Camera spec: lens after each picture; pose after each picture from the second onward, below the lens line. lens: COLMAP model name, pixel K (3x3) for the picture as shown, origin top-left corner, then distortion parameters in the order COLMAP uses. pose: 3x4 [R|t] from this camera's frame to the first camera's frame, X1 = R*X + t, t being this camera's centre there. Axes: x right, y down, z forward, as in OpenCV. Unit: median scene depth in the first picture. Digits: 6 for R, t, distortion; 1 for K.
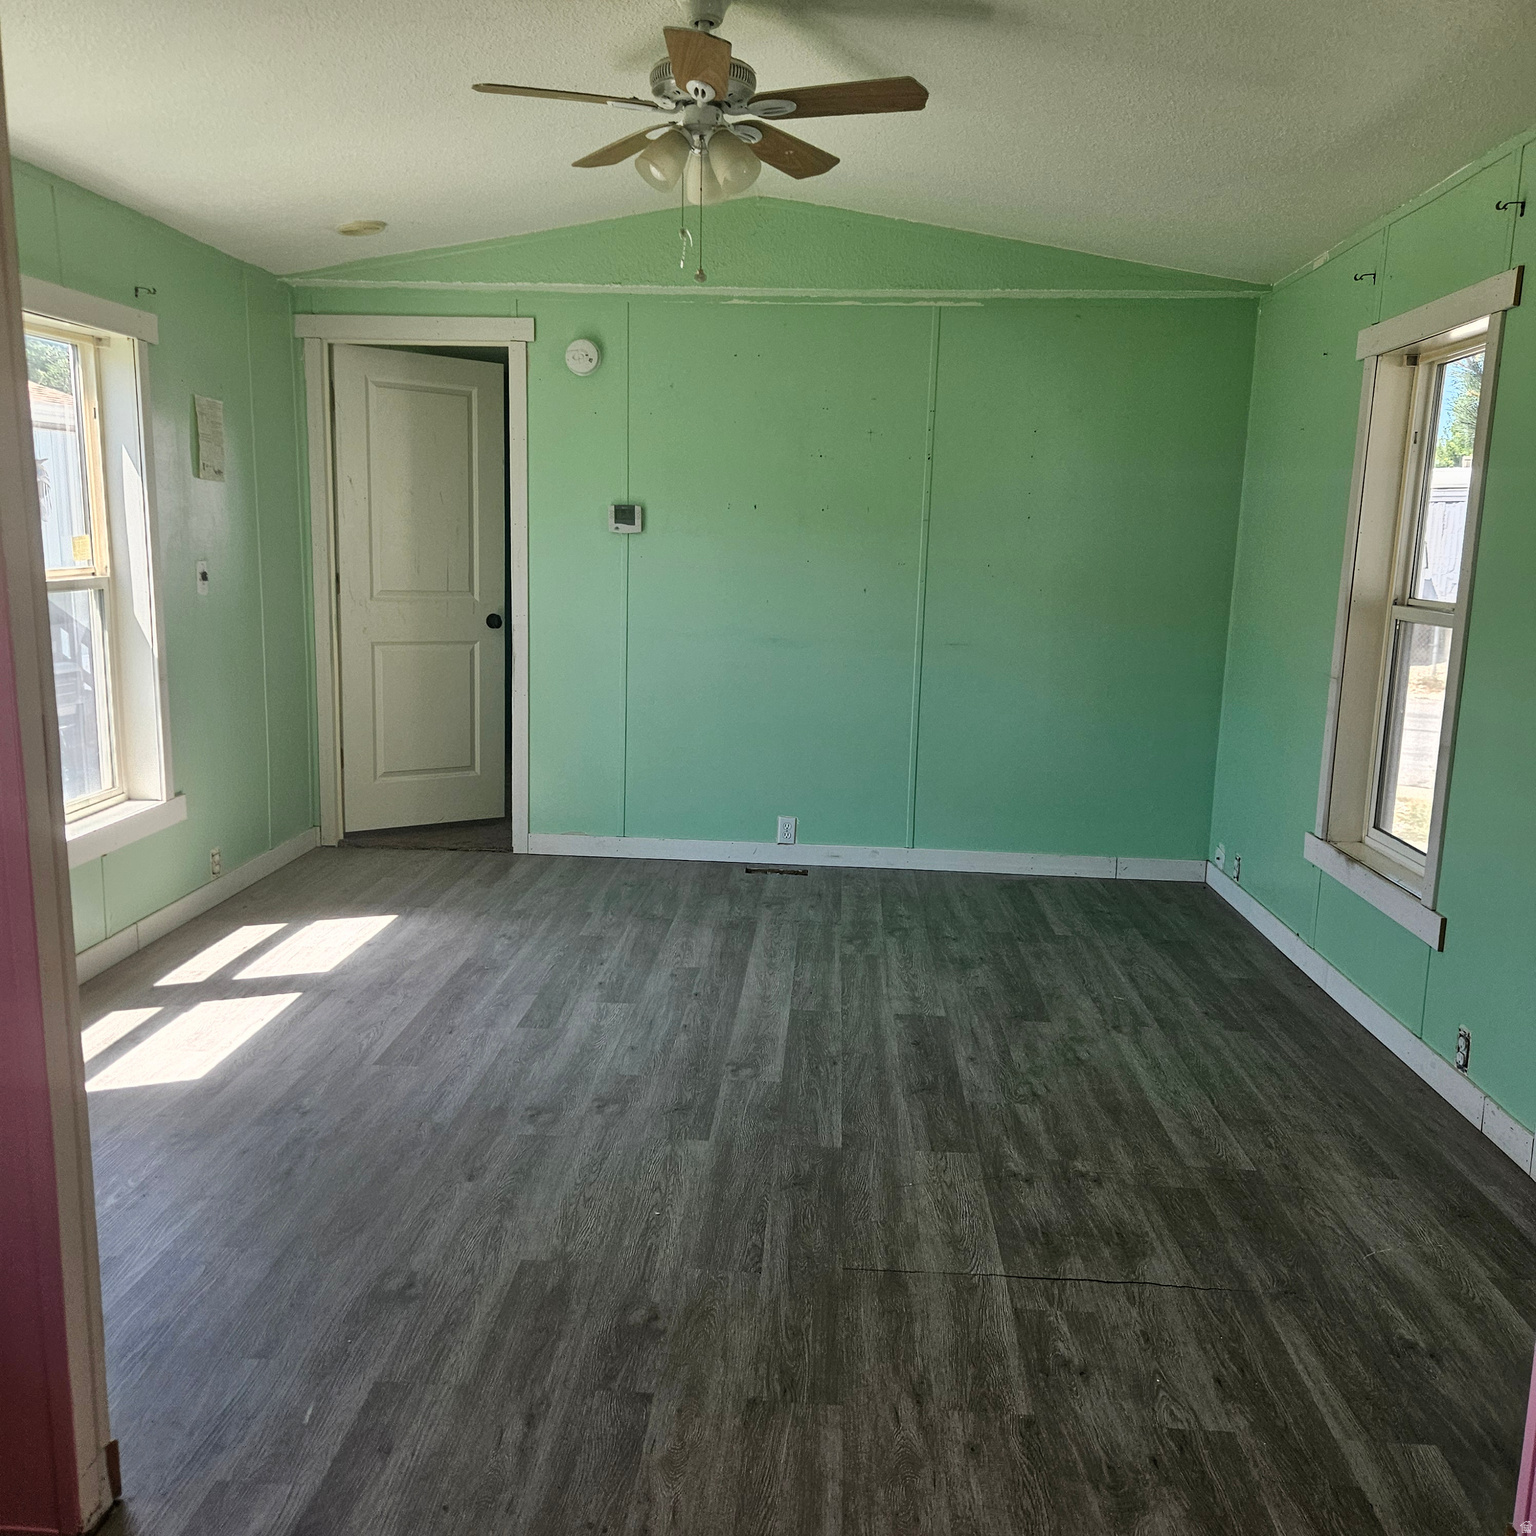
lens RADIAL K [[1335.6, 0, 764.5], [0, 1335.6, 765.8], [0, 0, 1]] dist [0.084222, -0.069780]
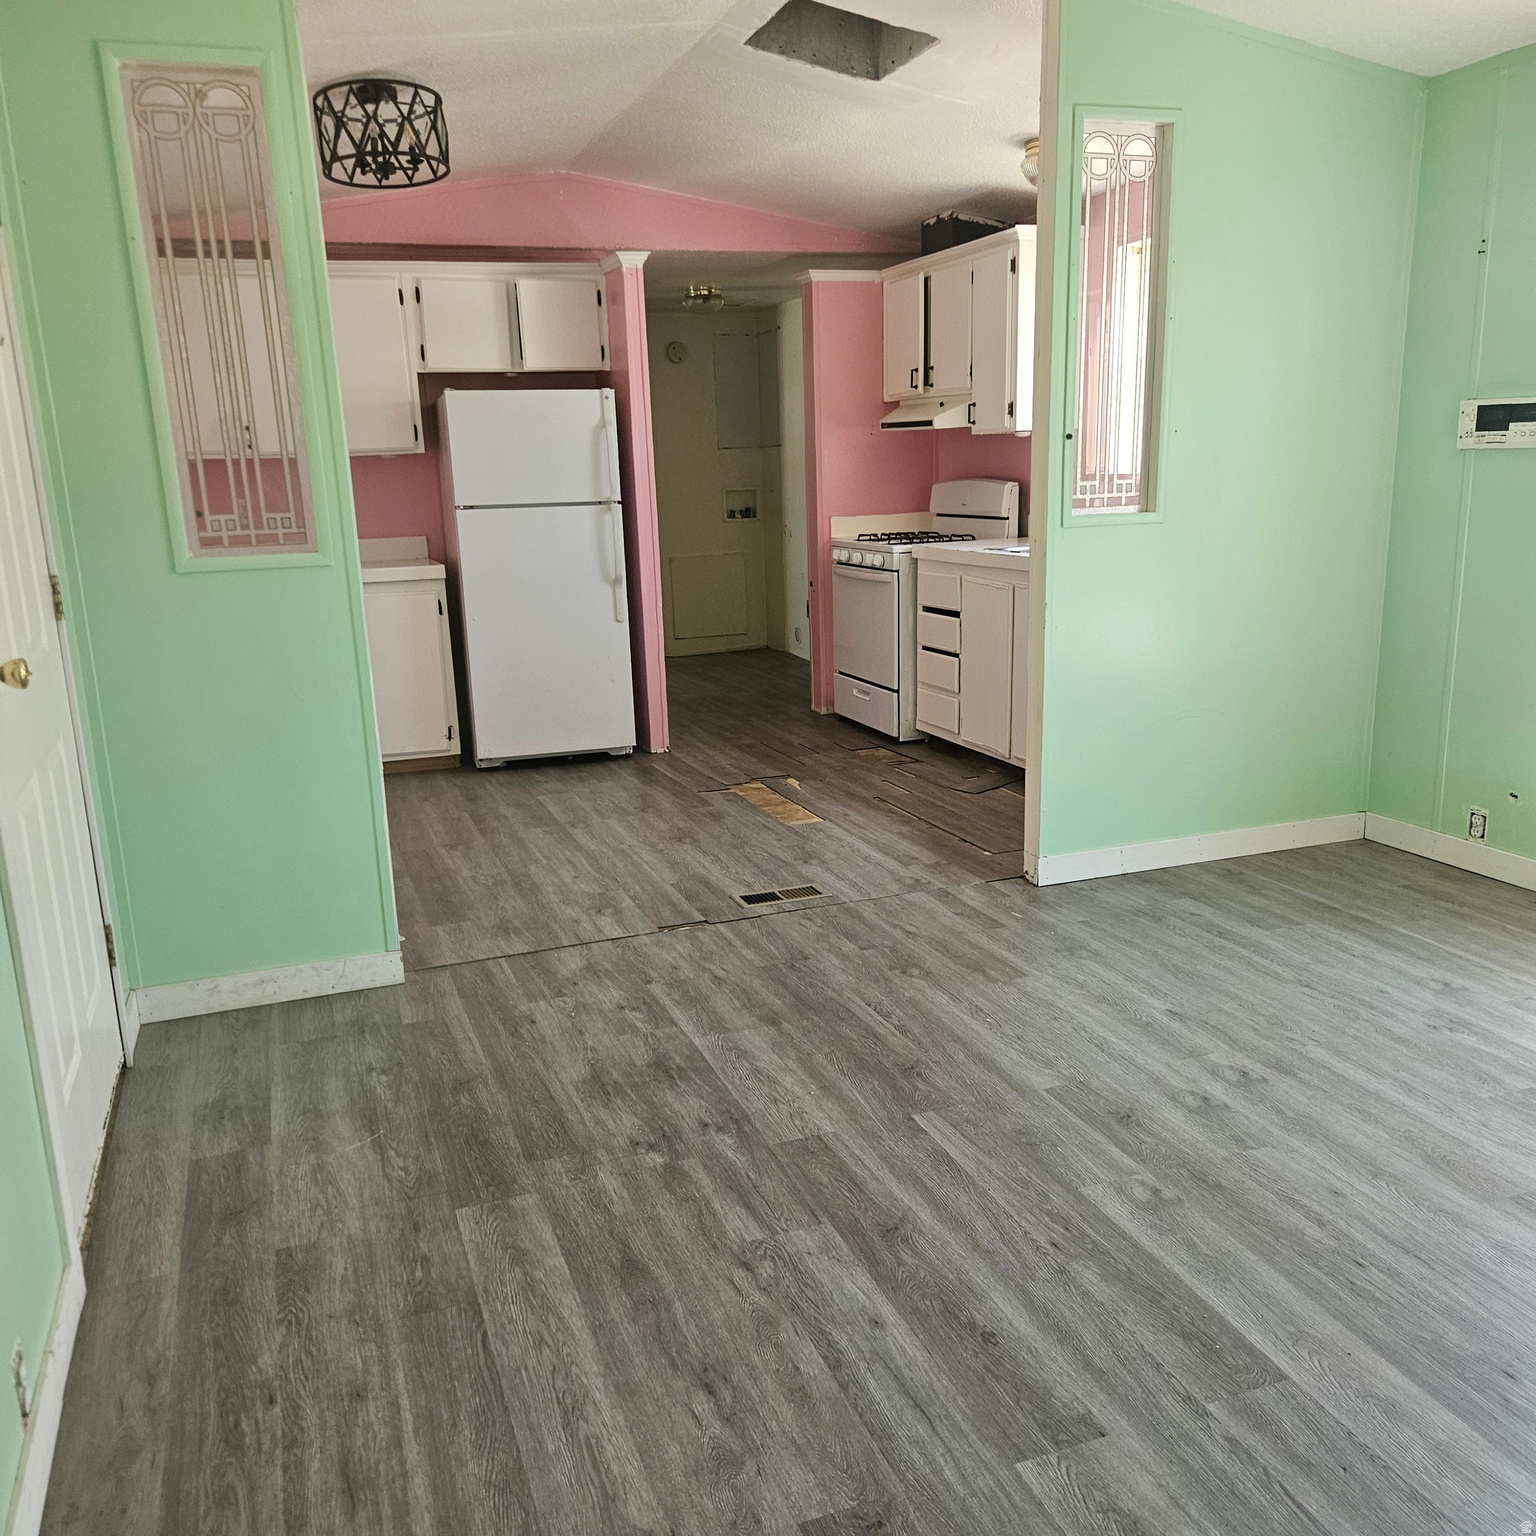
lens RADIAL K [[1335.6, 0, 768.9], [0, 1335.6, 776.1], [0, 0, 1]] dist [0.084222, -0.069780]
pose [[-0.912617, 0.108209, -0.394235, 0.494693], [-0.050980, 0.926683, 0.372370, -0.266488], [0.405625, 0.359929, -0.840190, 1.709377]]
